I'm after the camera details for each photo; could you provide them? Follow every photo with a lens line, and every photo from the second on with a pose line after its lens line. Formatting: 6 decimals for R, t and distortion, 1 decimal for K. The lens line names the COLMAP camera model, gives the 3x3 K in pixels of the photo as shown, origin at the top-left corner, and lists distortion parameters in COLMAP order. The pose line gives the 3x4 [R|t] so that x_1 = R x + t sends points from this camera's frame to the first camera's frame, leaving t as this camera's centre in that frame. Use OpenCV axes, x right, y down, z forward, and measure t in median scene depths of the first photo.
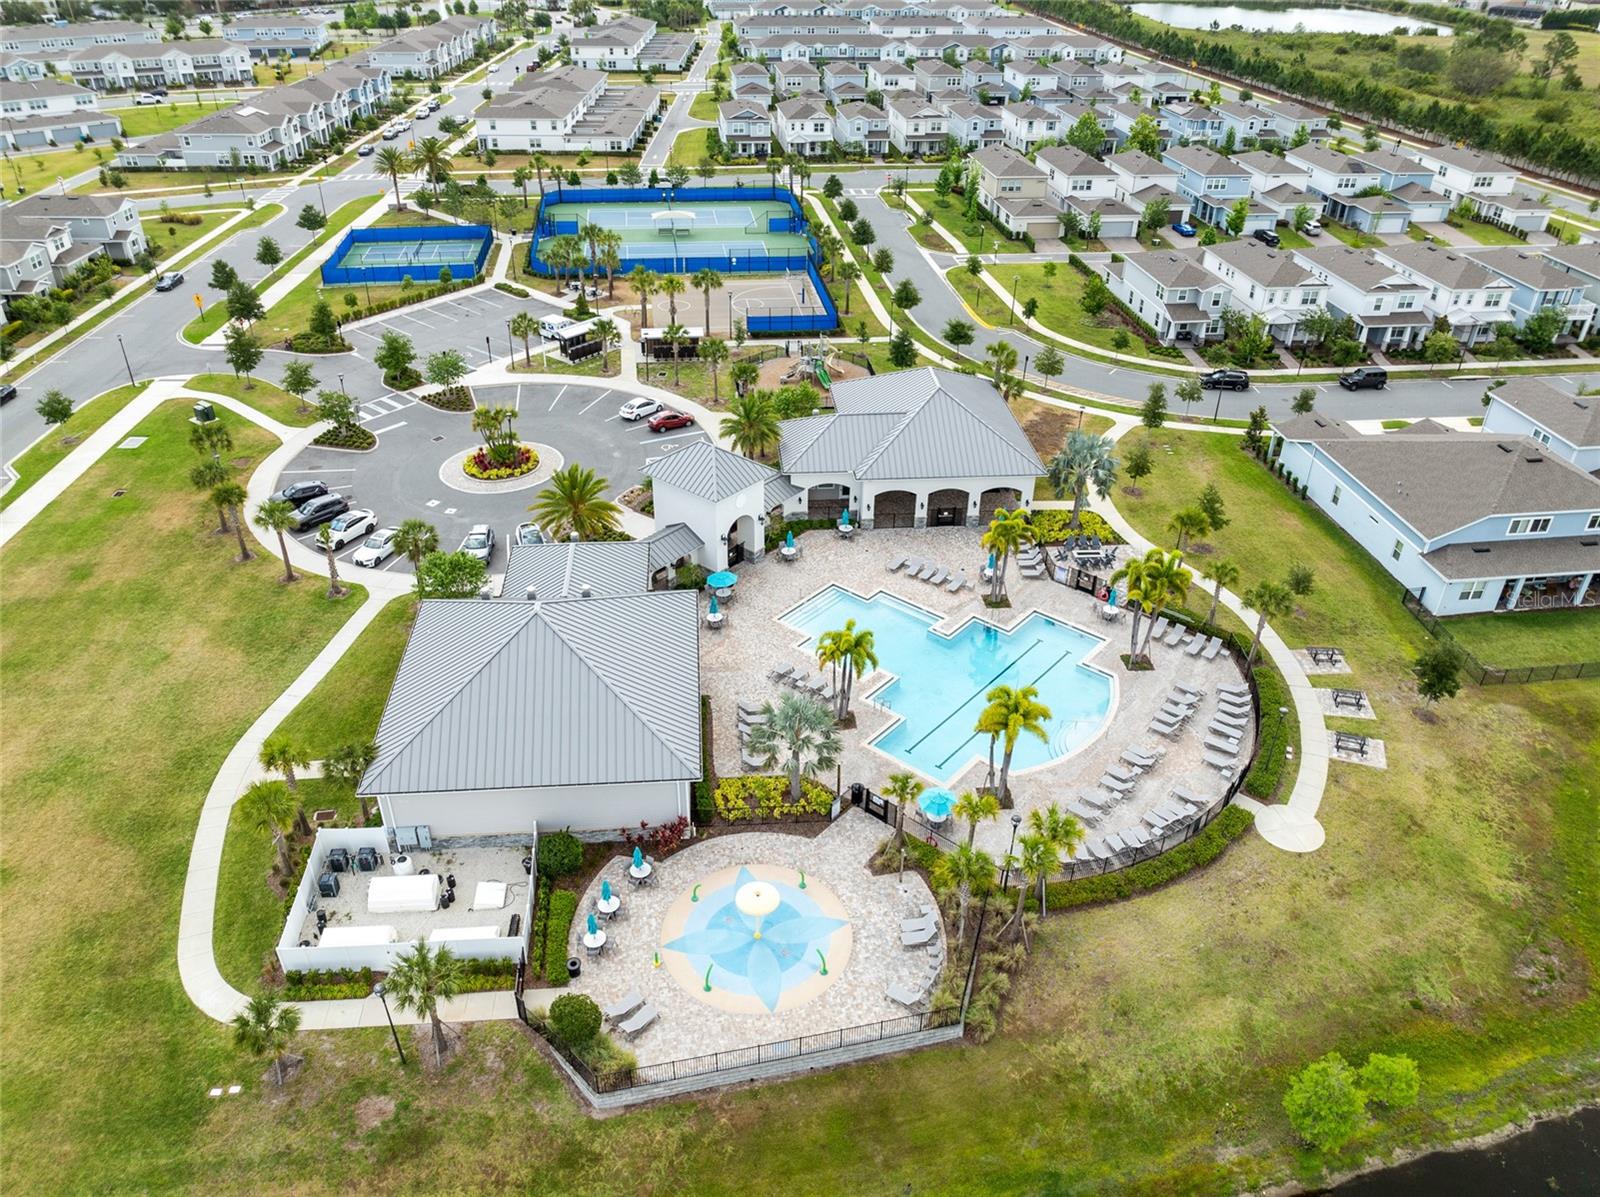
lens RADIAL K [[1133.5, 0, 808.9], [0, 1133.5, 615.9], [0, 0, 1]] dist [-0.049541, 0.018593]
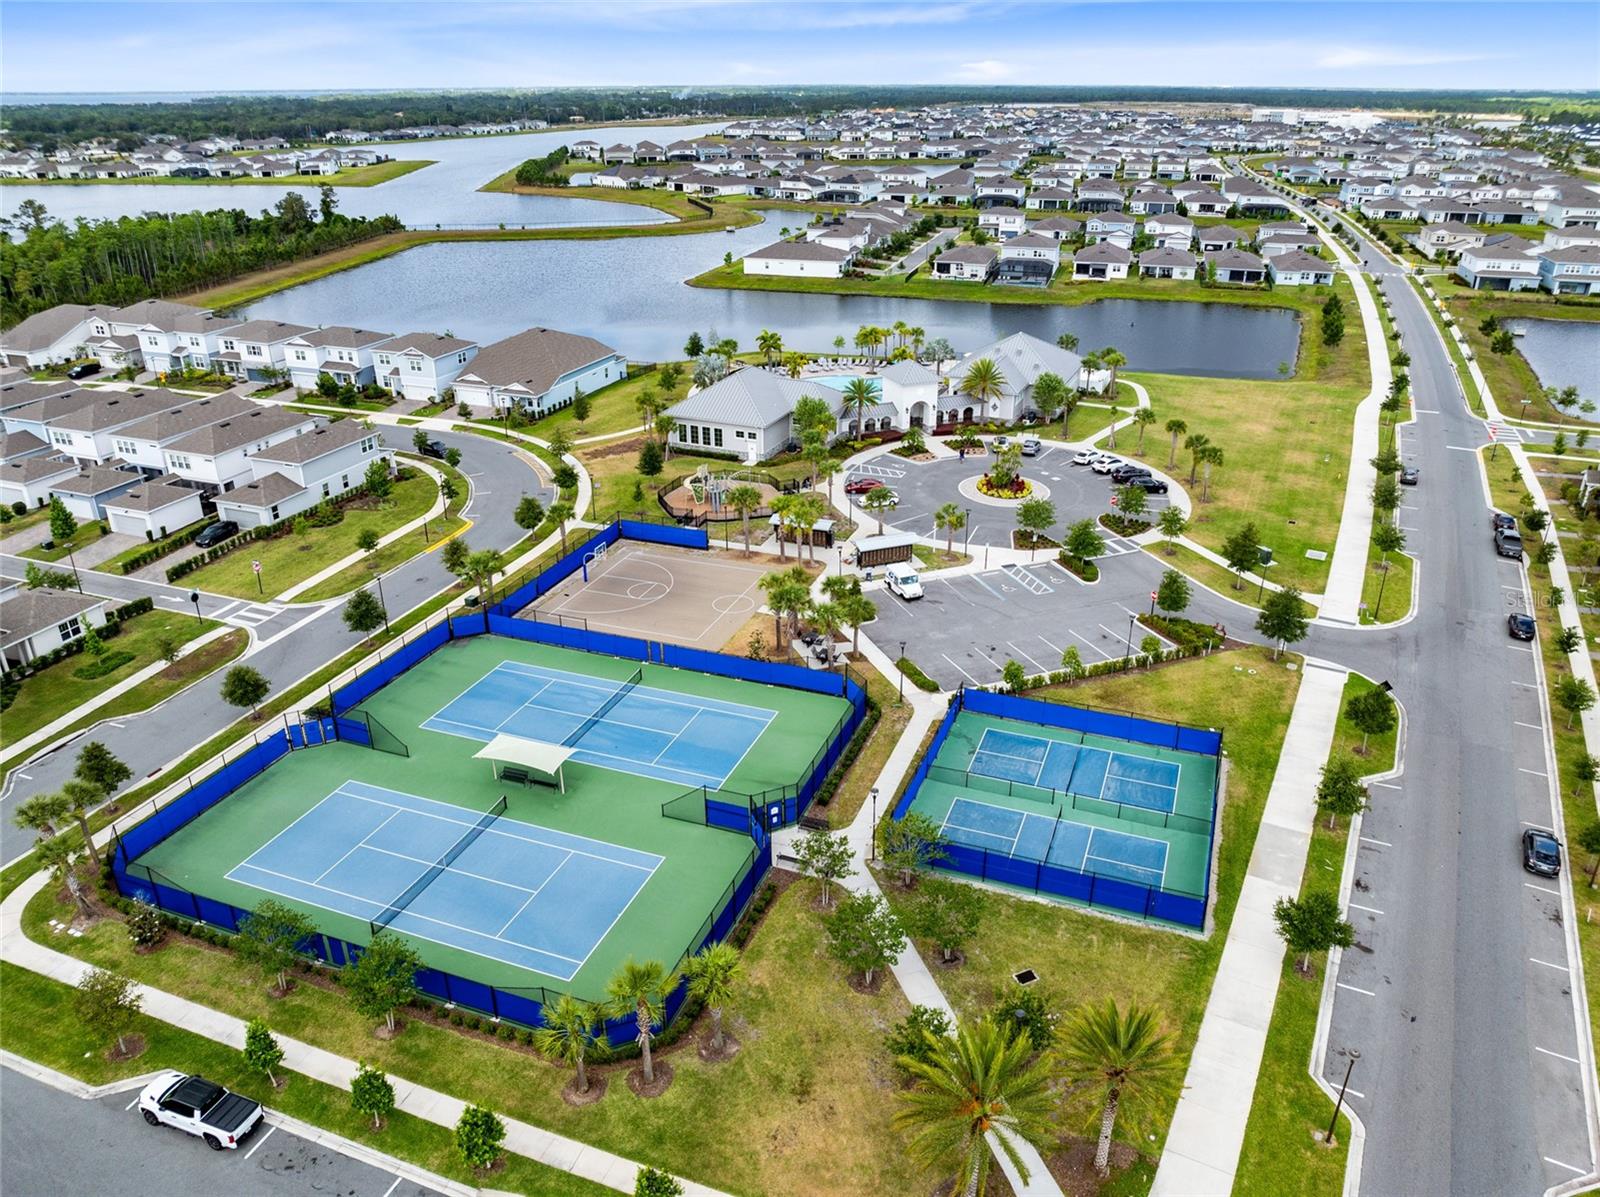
lens RADIAL K [[1133.5, 0, 808.9], [0, 1133.5, 591.8], [0, 0, 1]] dist [-0.049541, 0.018593]
pose [[-0.880019, -0.207368, 0.427276, -0.321463], [0.256343, 0.549963, 0.794877, -0.573406], [-0.399818, 0.809036, -0.430820, 0.851300]]
